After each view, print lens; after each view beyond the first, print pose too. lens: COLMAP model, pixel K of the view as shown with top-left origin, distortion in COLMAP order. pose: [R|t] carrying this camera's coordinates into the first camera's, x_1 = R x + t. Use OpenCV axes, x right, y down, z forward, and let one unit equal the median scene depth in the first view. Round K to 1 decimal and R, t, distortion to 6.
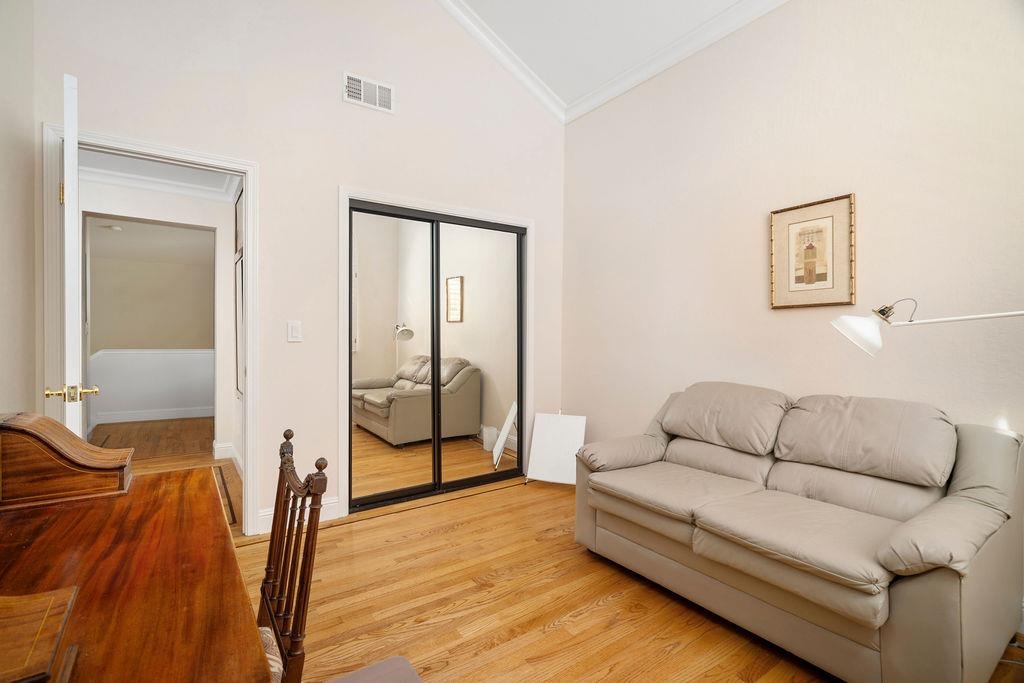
lens RADIAL K [[466.5, 0, 506.9], [0, 466.5, 341.1], [0, 0, 1]] dist [-0.014143, 0.000034]
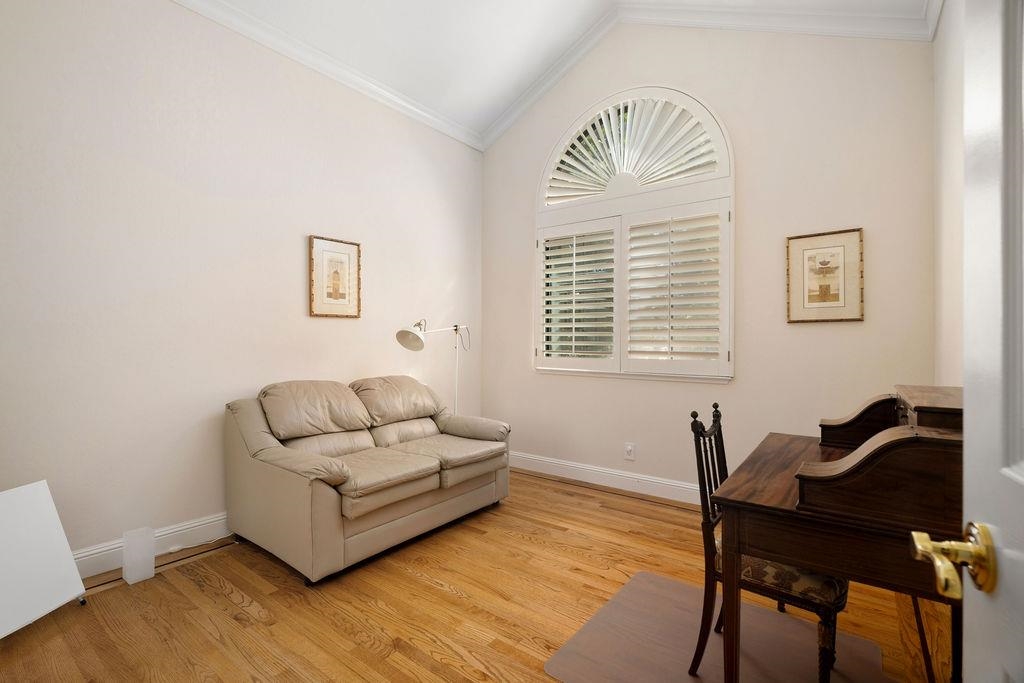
lens RADIAL K [[466.5, 0, 502.6], [0, 466.5, 343.8], [0, 0, 1]] dist [-0.014143, 0.000034]
pose [[-0.309400, -0.014169, 0.950827, -0.844322], [-0.001806, 0.999896, 0.014313, -0.017201], [-0.950930, 0.002711, -0.309393, 1.037987]]
